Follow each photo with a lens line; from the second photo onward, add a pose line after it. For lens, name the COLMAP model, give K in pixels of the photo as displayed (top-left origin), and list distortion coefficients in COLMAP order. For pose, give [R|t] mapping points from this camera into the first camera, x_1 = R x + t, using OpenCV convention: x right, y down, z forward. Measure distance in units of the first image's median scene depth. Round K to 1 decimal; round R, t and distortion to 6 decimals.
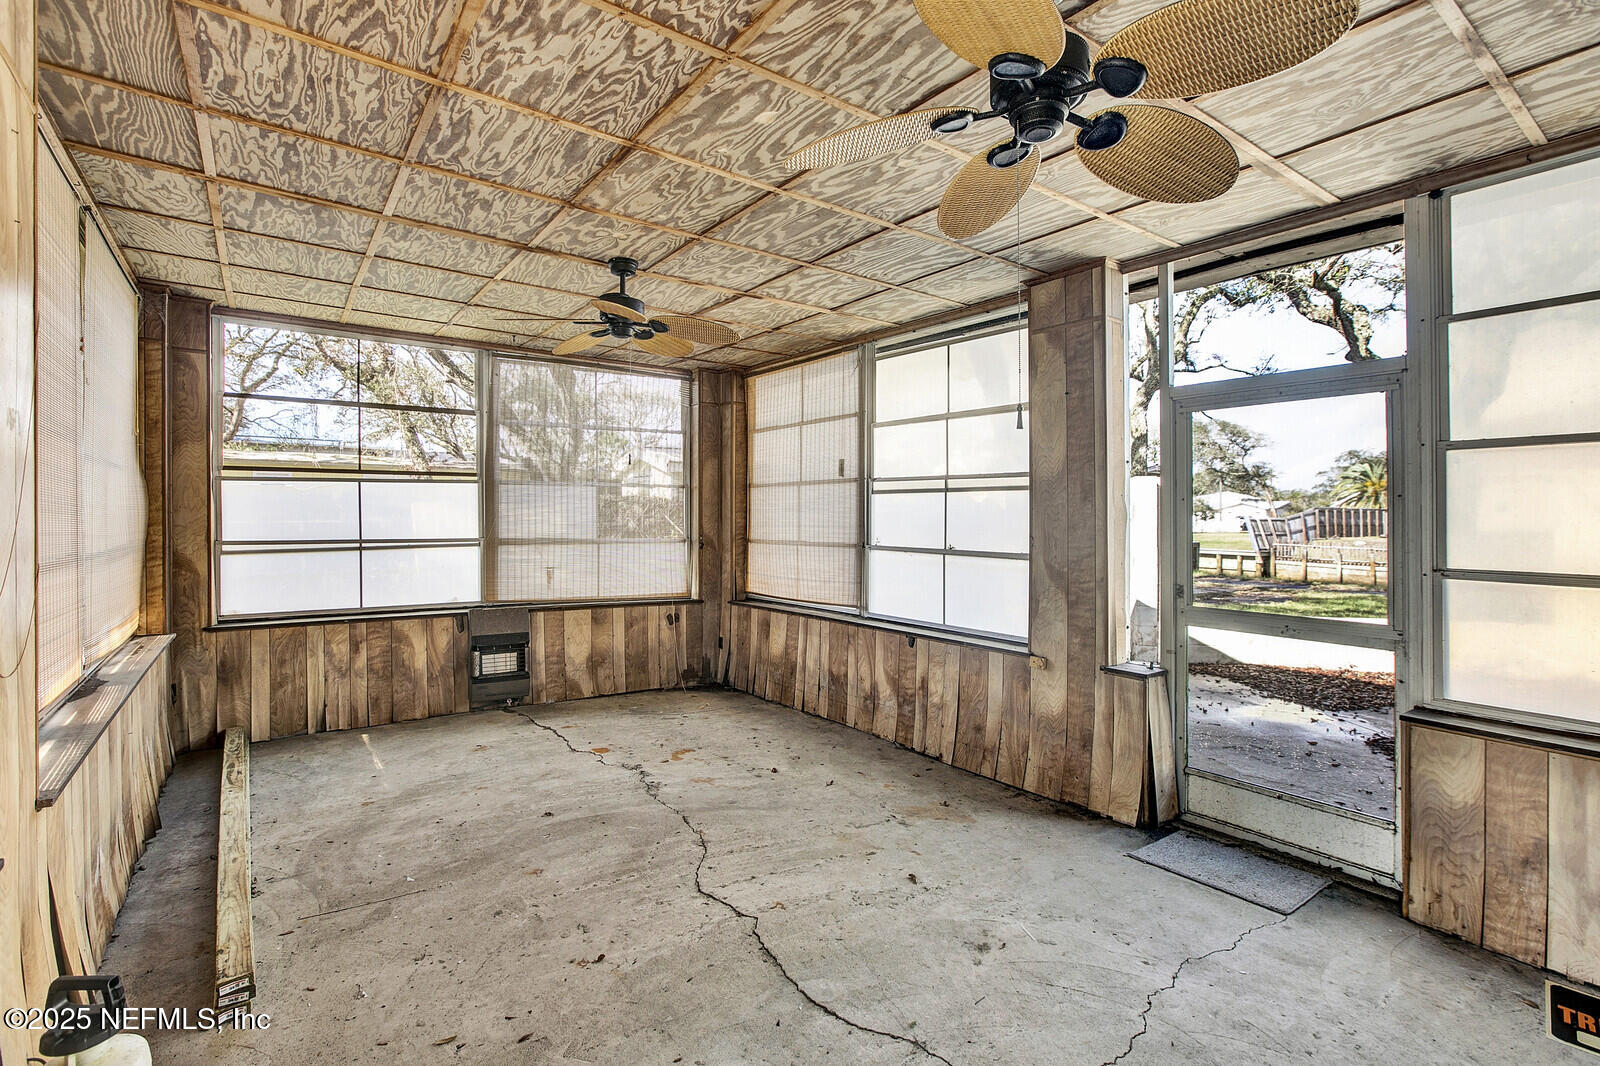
lens RADIAL K [[745.8, 0, 795.1], [0, 745.8, 524.0], [0, 0, 1]] dist [-0.020626, 0.010781]
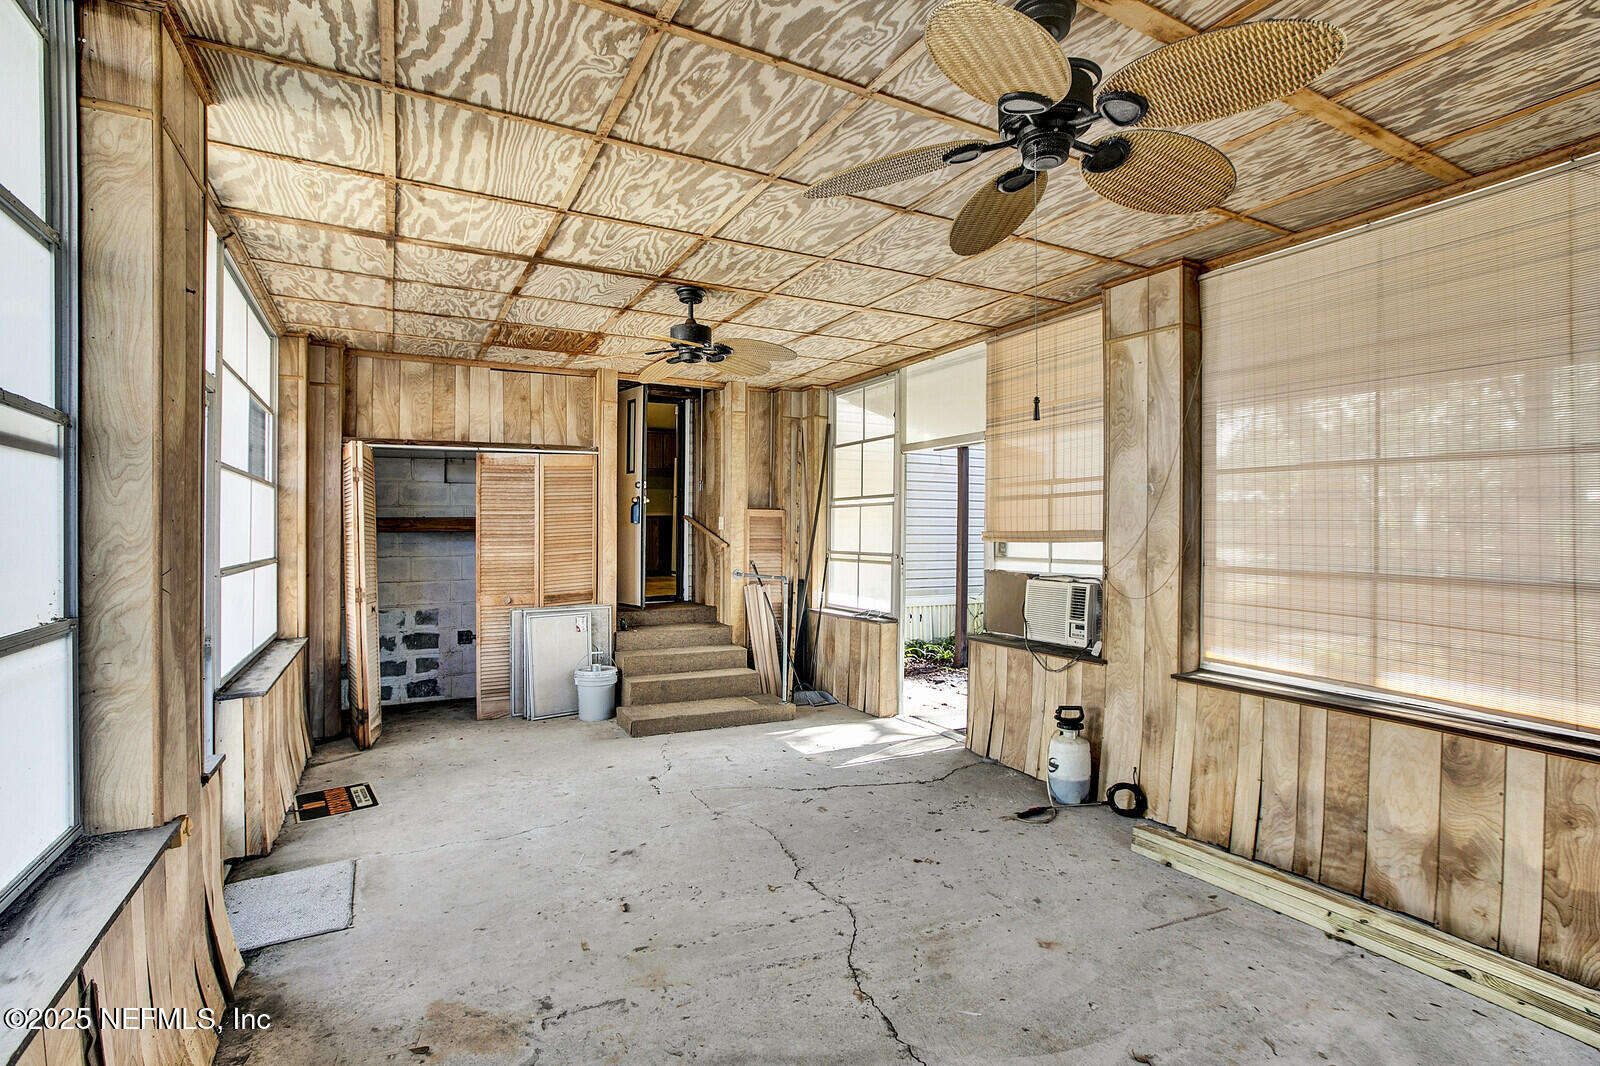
lens RADIAL K [[745.8, 0, 796.4], [0, 745.8, 535.7], [0, 0, 1]] dist [-0.020626, 0.010781]
pose [[-0.992416, -0.000149, 0.122927, -0.172586], [0.002273, 0.999806, 0.019562, -0.014341], [-0.122906, 0.019693, -0.992223, 1.892565]]
